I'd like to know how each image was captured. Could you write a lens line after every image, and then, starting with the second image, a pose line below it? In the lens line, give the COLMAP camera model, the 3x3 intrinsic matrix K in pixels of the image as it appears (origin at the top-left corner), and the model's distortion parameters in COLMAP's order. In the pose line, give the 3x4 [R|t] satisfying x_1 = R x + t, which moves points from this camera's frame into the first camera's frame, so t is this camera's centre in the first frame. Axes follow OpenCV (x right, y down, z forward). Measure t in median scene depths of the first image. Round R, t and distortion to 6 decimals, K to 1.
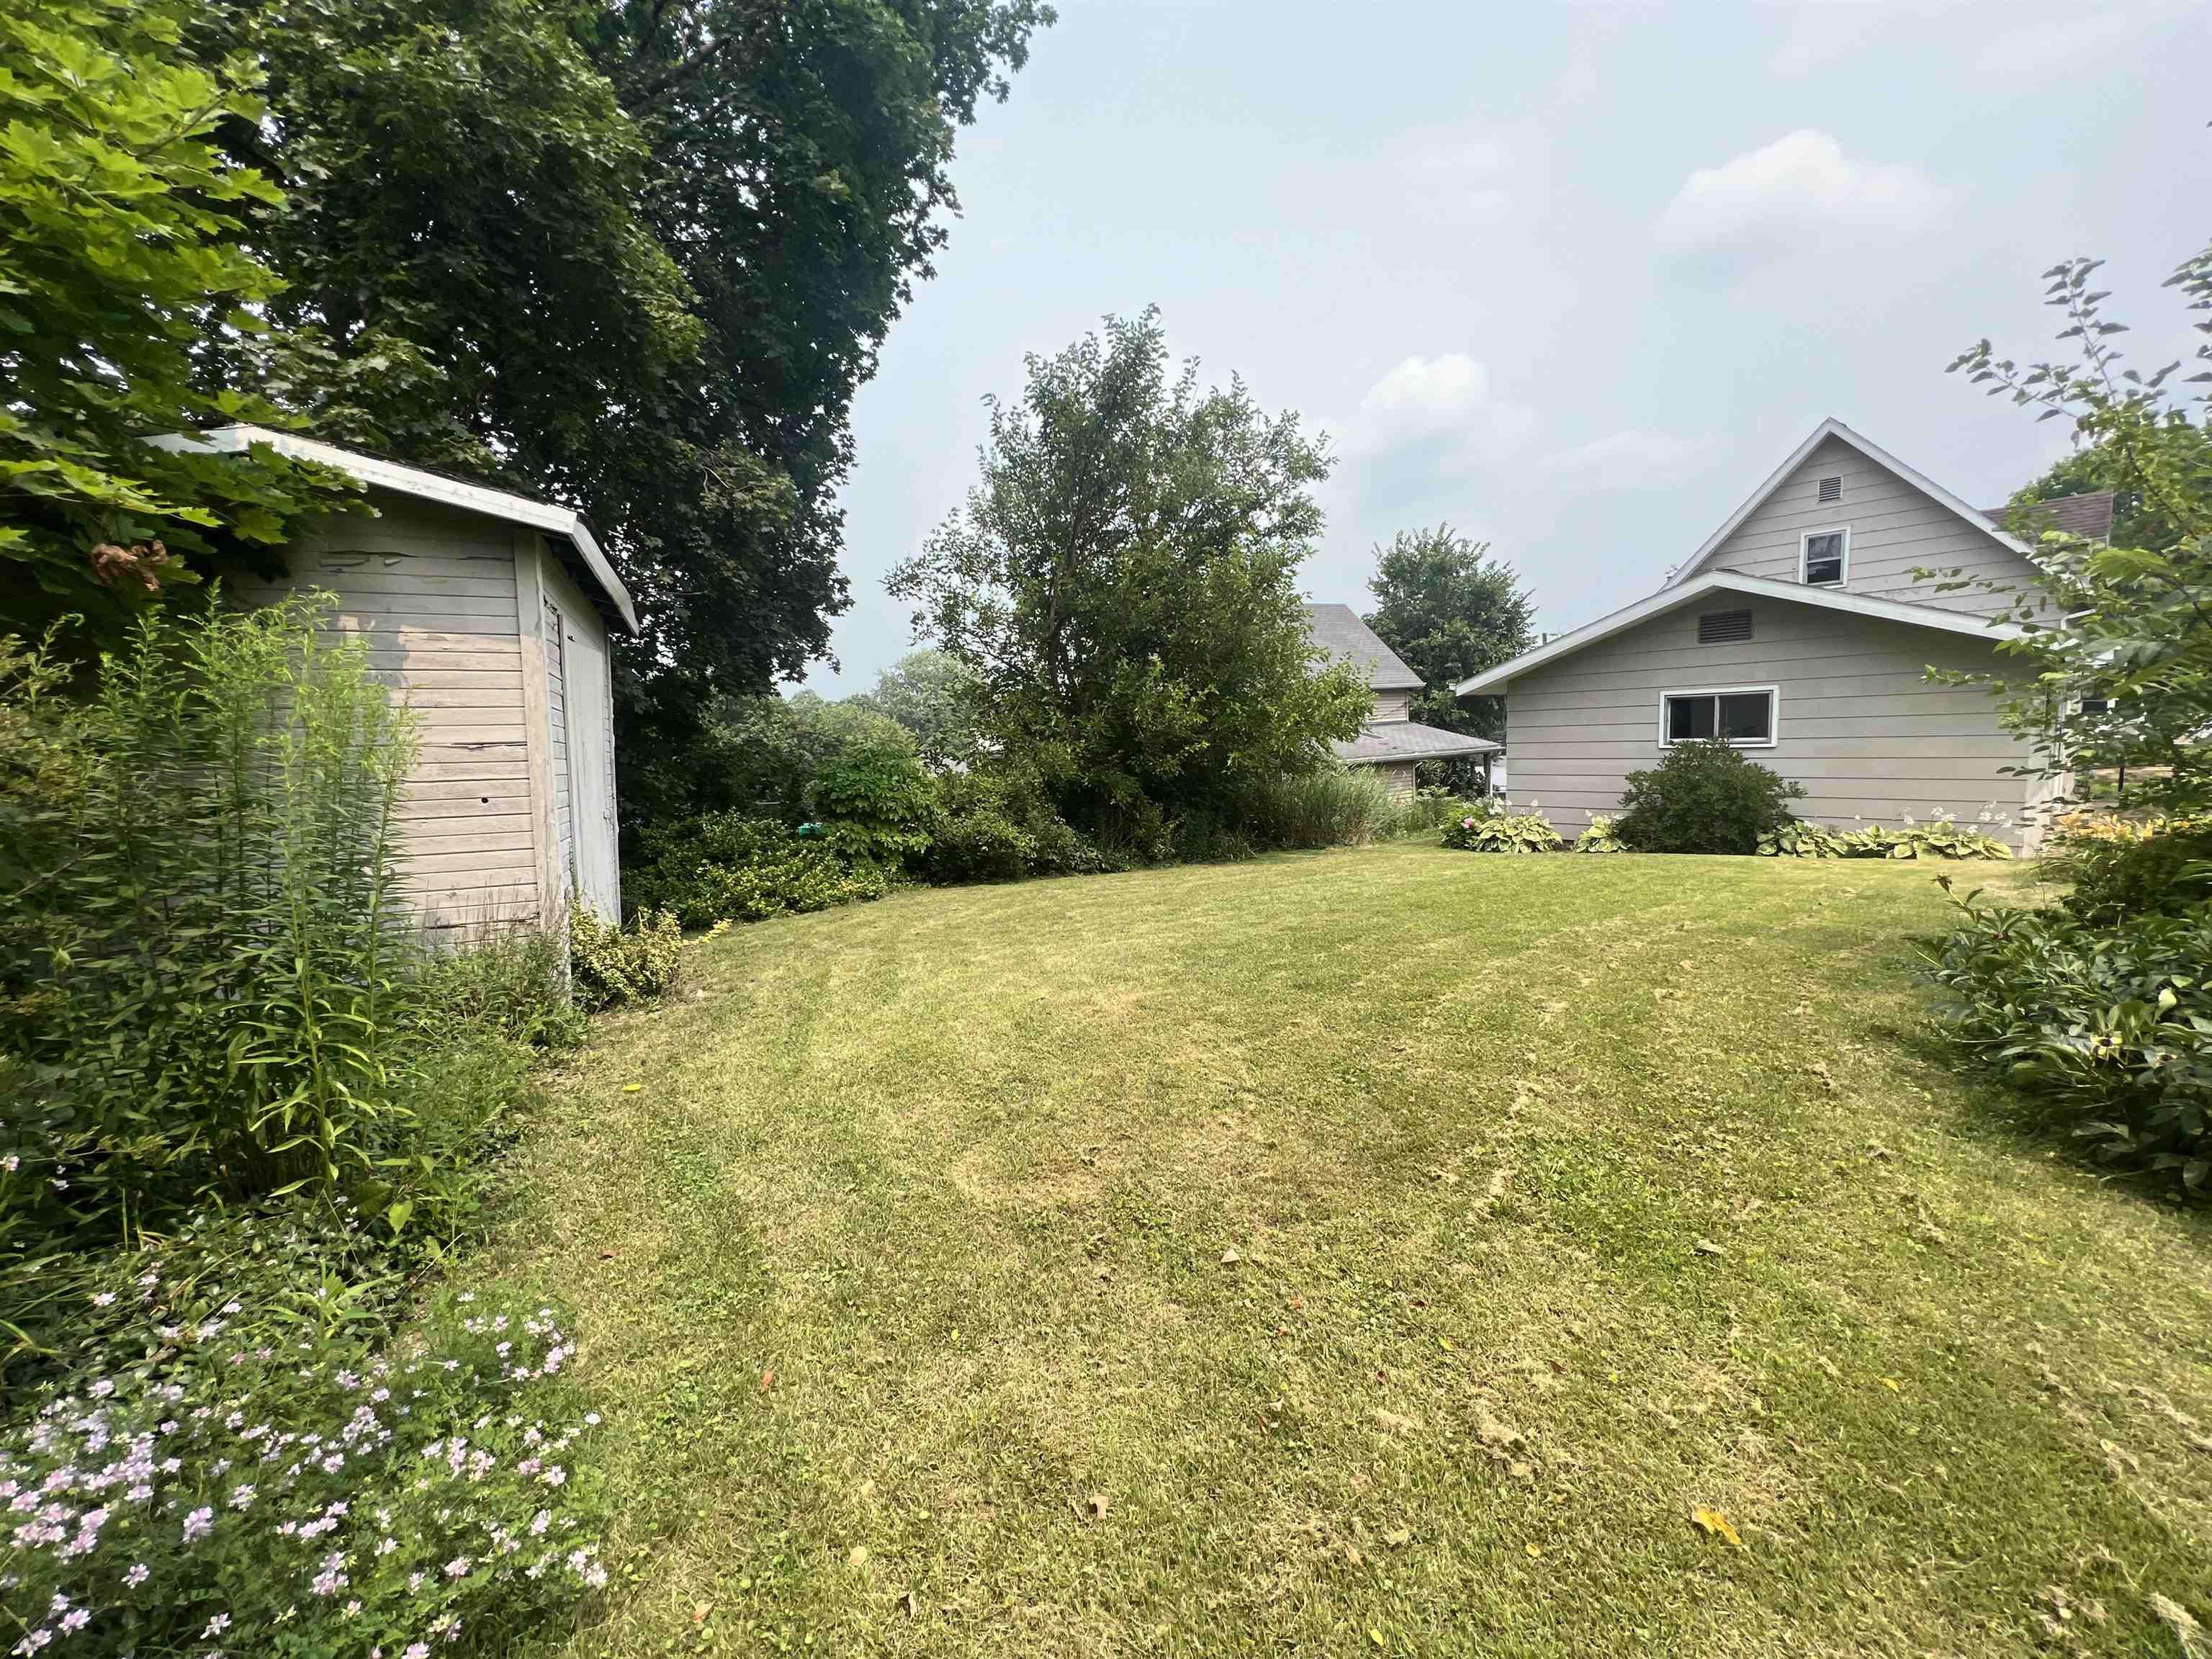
lens RADIAL K [[883.3, 0, 1107.7], [0, 883.3, 829.1], [0, 0, 1]] dist [-0.001111, -0.000150]
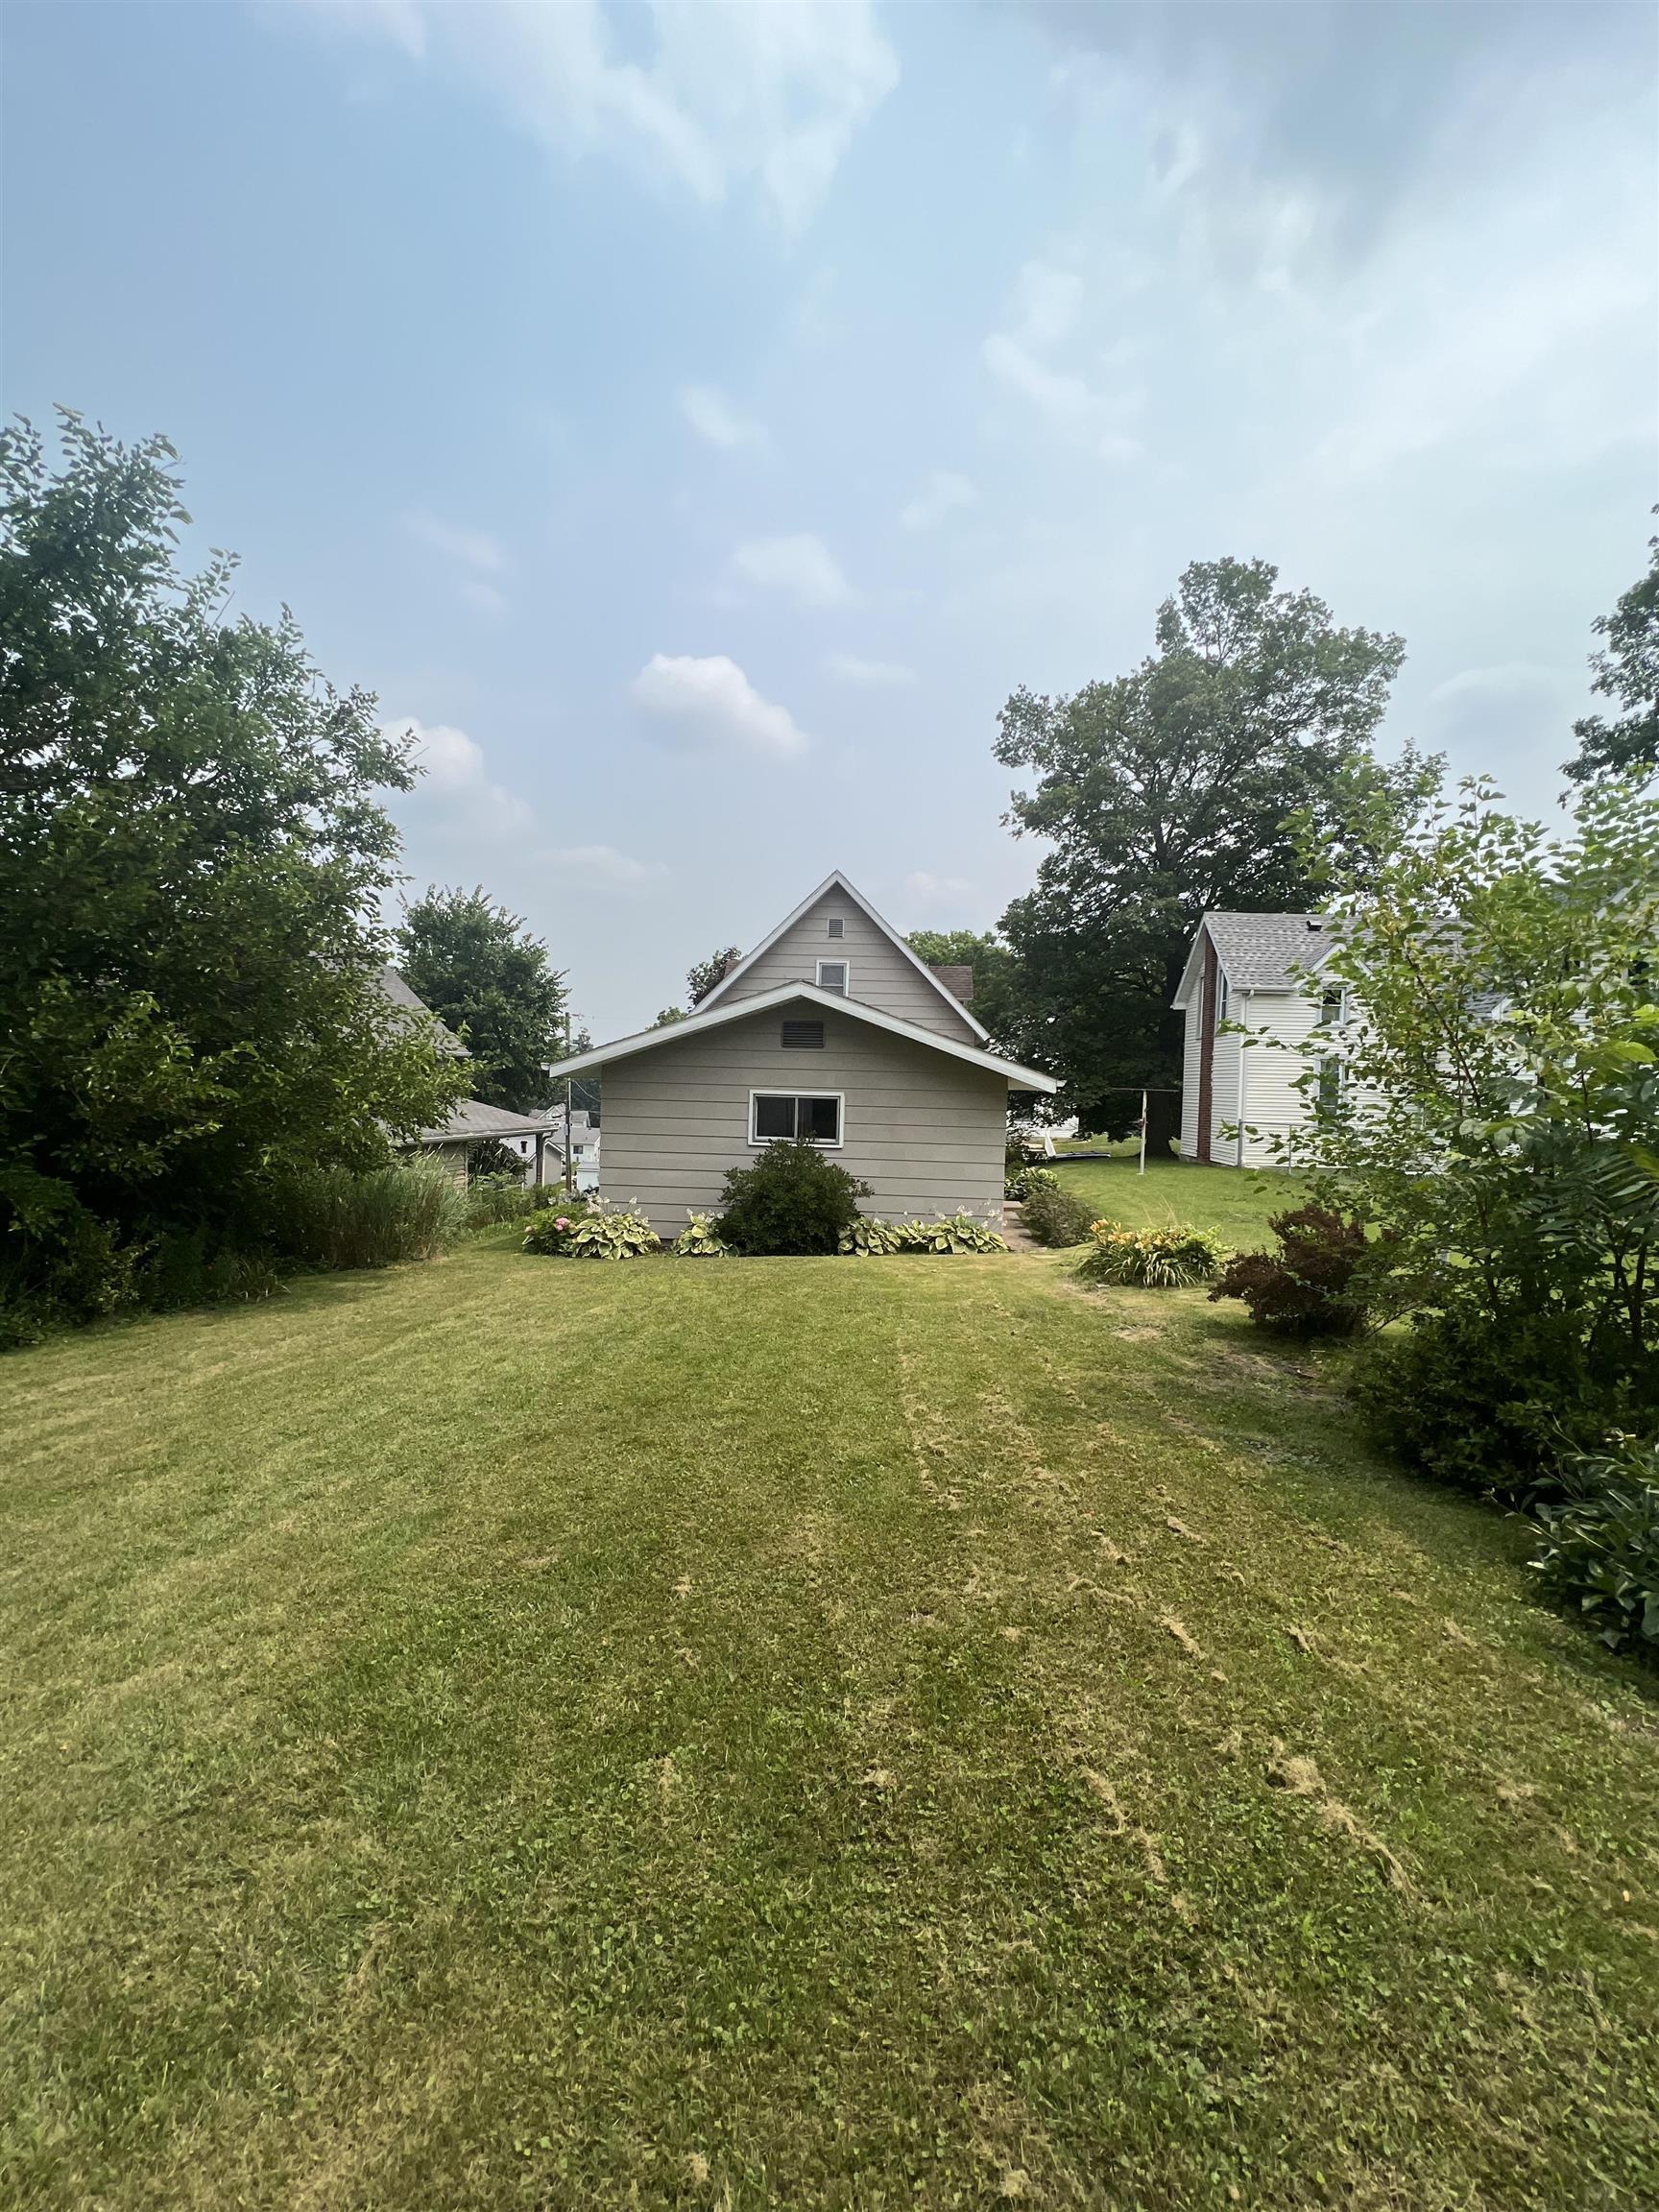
lens RADIAL K [[886.9, 0, 827.9], [0, 886.9, 1102.4], [0, 0, 1]] dist [0.003095, 0.000243]
pose [[0.705825, 0.053137, 0.706391, -0.030462], [0.021382, 0.995130, -0.096222, -0.039651], [-0.708064, 0.083020, 0.701251, 0.212515]]
